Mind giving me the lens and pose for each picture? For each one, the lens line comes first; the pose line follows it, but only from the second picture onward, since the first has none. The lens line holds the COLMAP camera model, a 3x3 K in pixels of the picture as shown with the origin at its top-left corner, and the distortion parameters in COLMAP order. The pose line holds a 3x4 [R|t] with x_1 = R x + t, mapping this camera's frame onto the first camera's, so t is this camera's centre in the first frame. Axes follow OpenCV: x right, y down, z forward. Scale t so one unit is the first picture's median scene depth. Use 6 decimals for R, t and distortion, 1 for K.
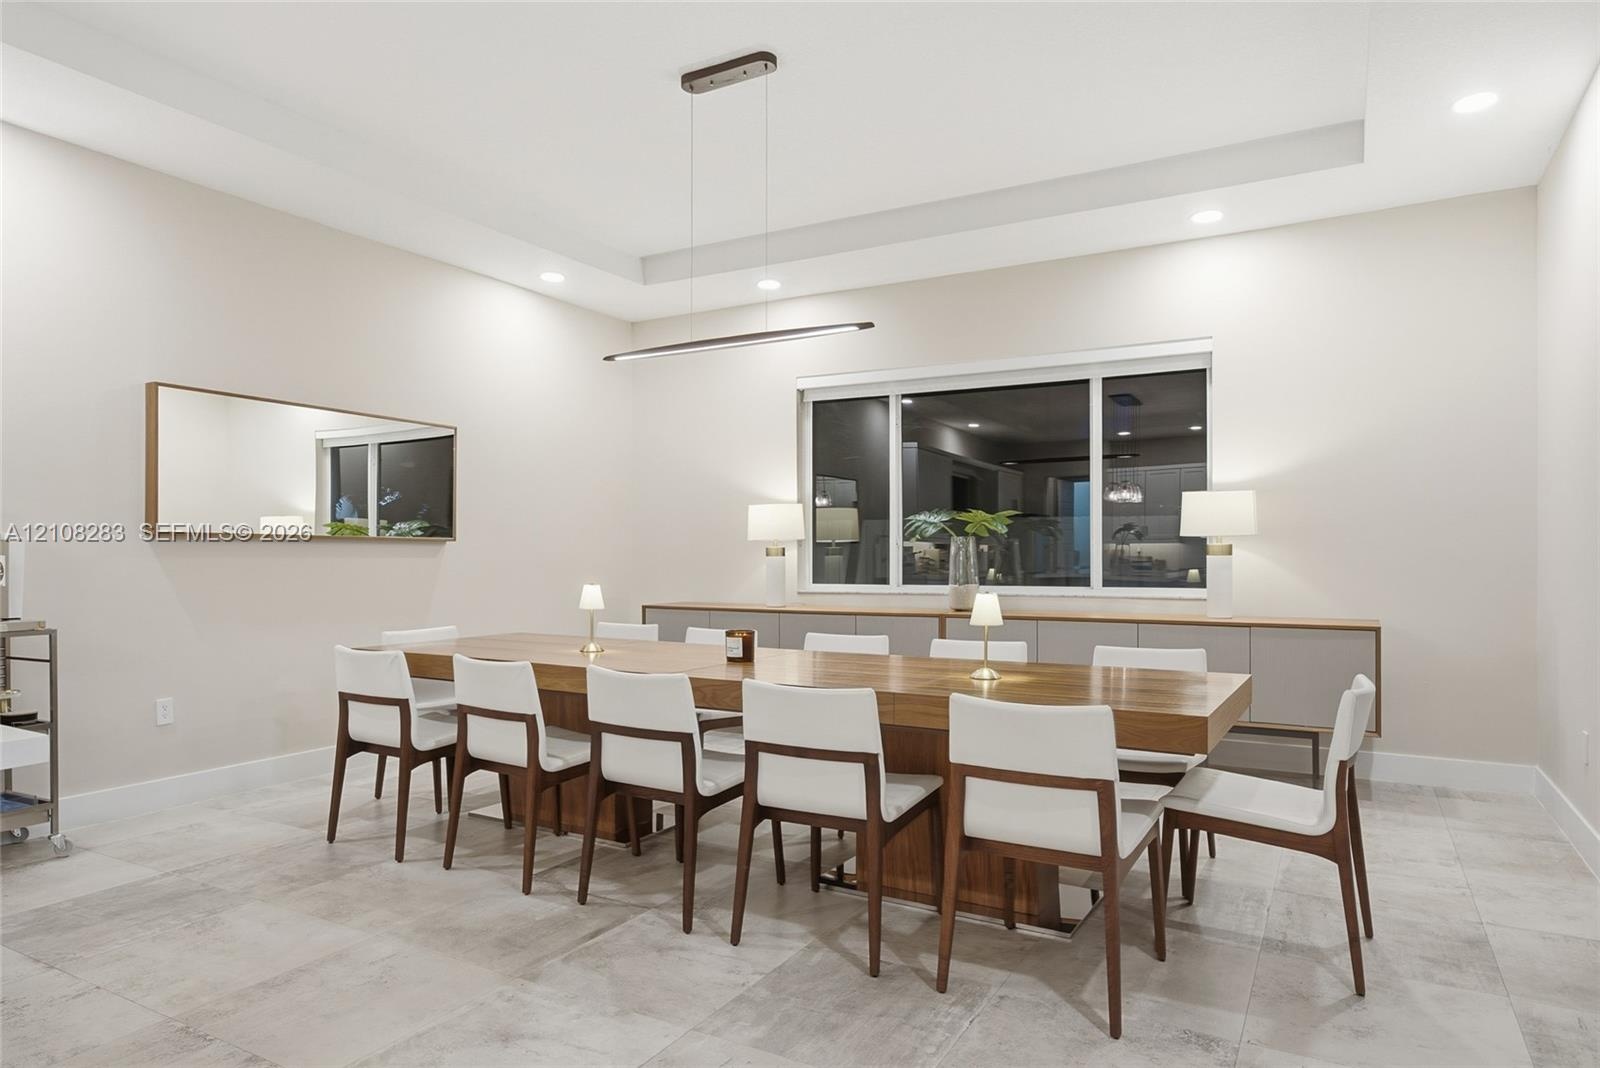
lens RADIAL K [[959.6, 0, 793.8], [0, 959.6, 557.3], [0, 0, 1]] dist [0.011558, 0.004576]
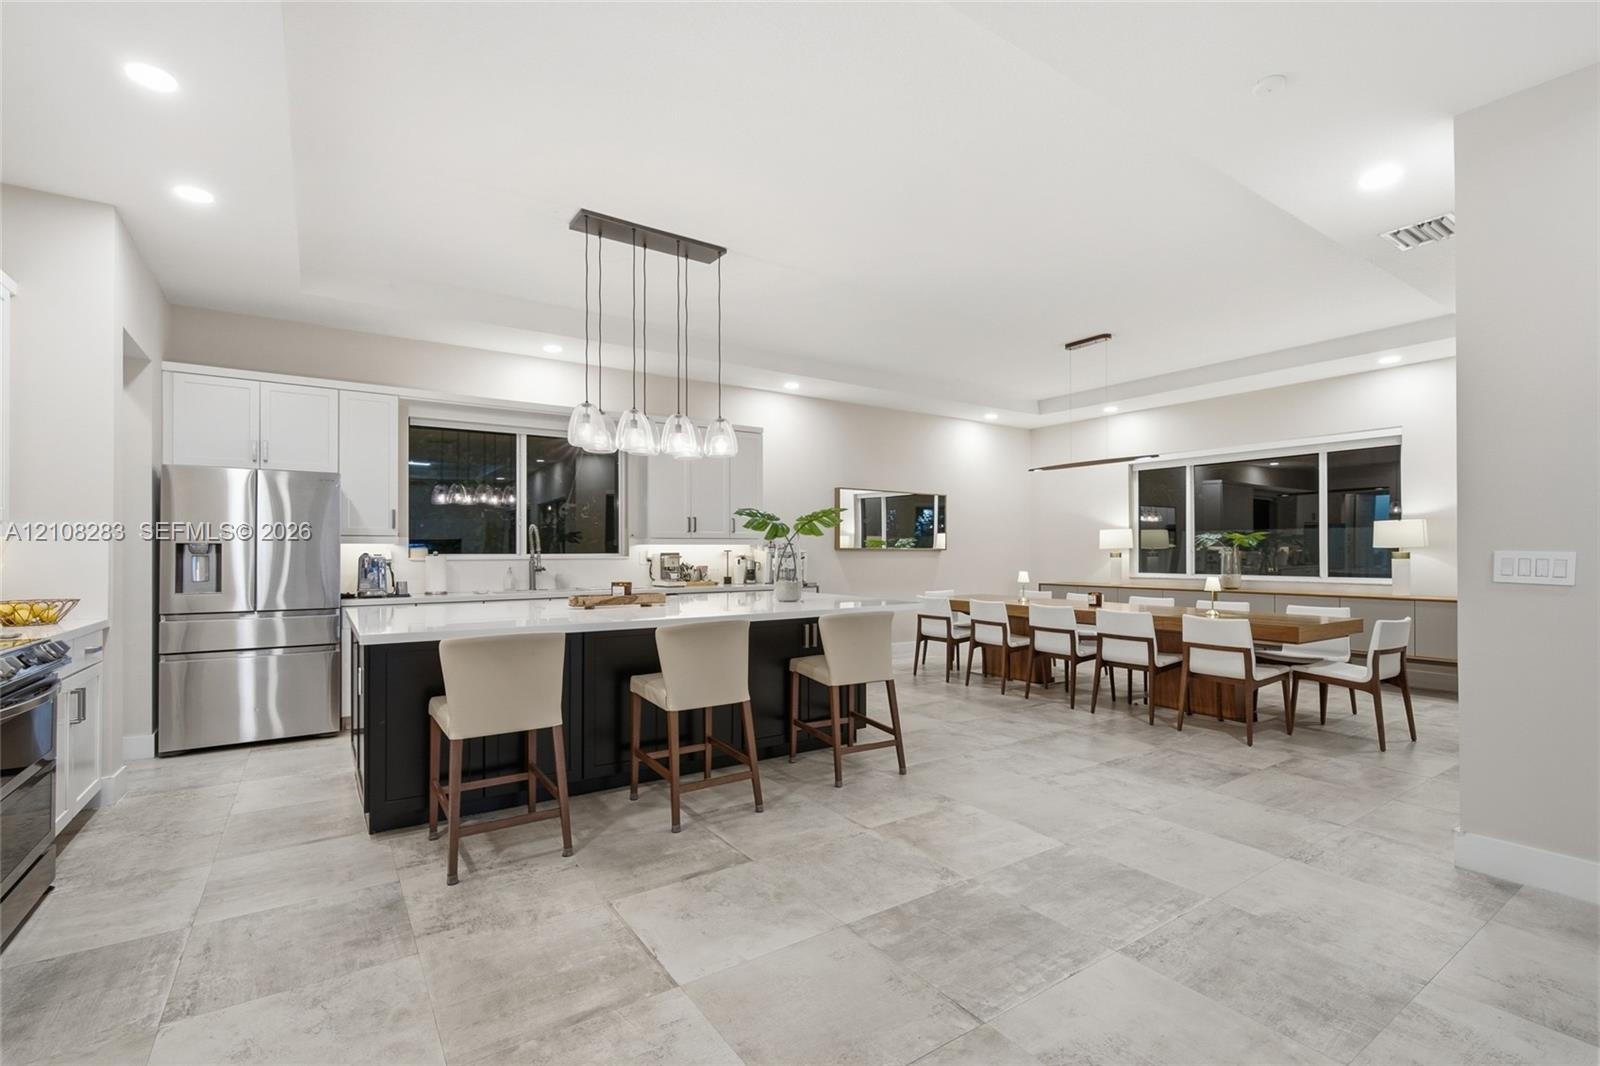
lens RADIAL K [[715.5, 0, 801.7], [0, 715.5, 547.3], [0, 0, 1]] dist [0.000932, -0.000955]
pose [[0.902358, -0.003752, -0.430971, 0.043481], [0.000290, 0.999967, -0.008097, -0.014842], [0.430988, 0.007182, 0.902329, -0.737402]]
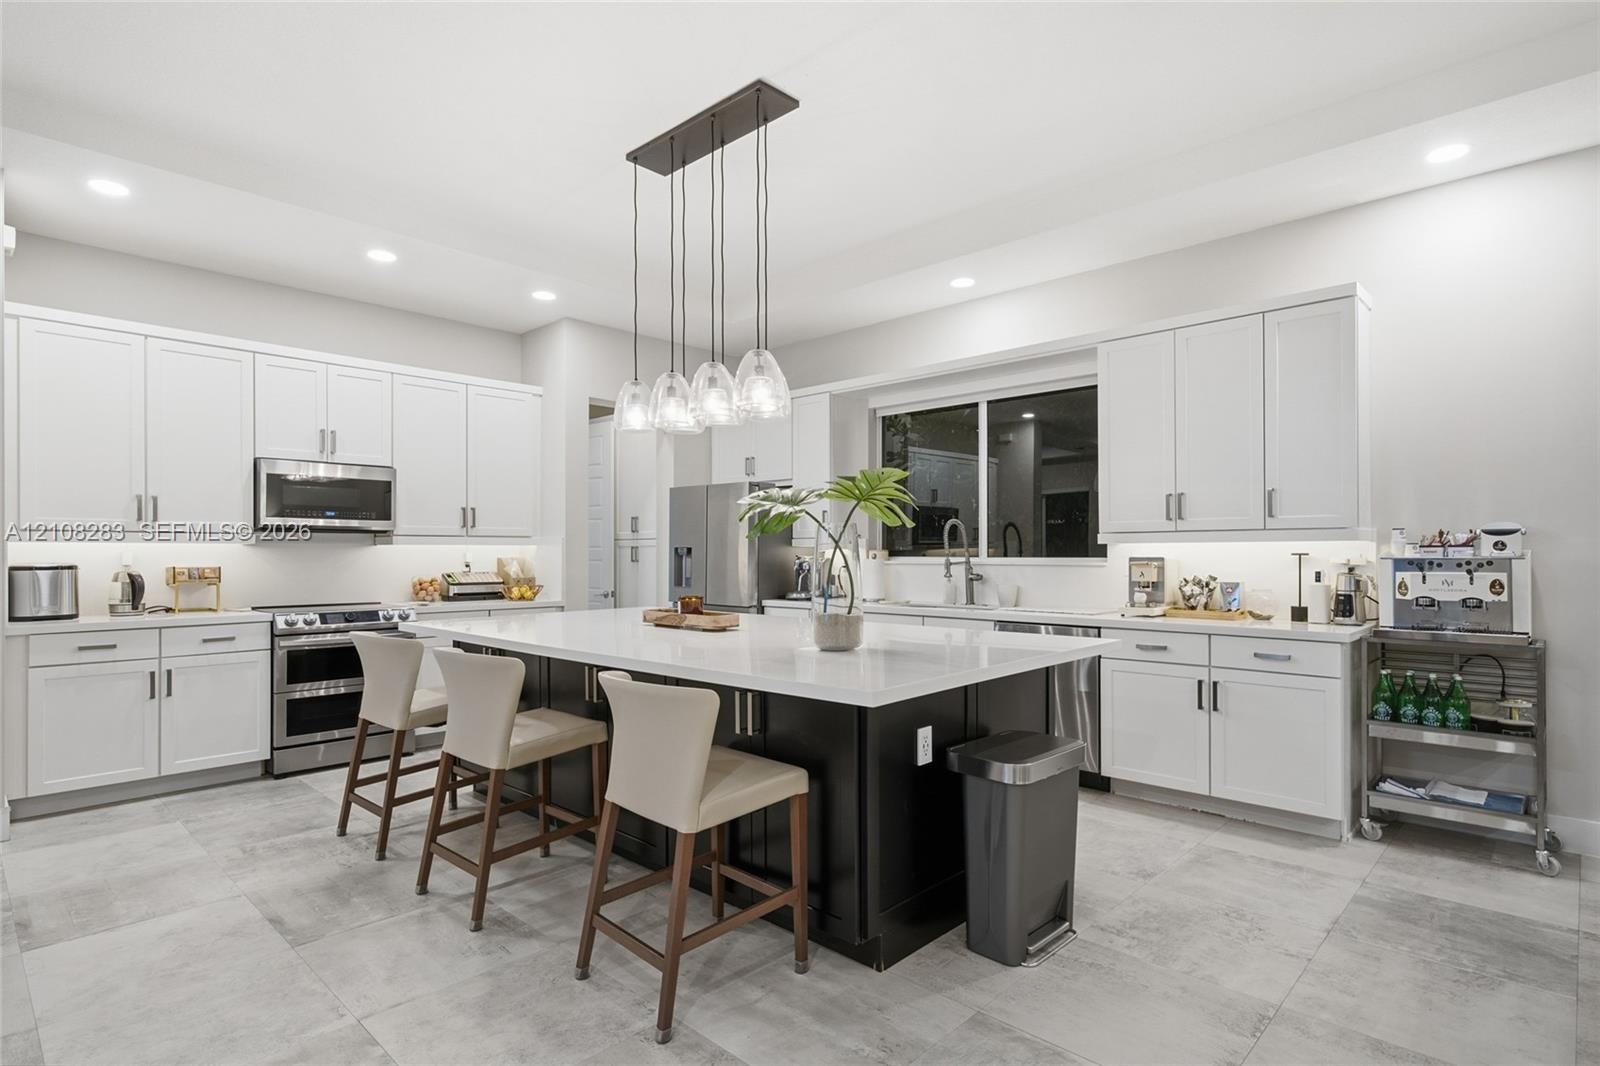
lens RADIAL K [[832.2, 0, 809.8], [0, 832.2, 544.6], [0, 0, 1]] dist [0.004336, 0.003035]
pose [[-0.230989, -0.004486, -0.972946, 0.243297], [0.000465, 0.999989, -0.004721, -0.026911], [0.972956, -0.001543, -0.230985, 0.419673]]
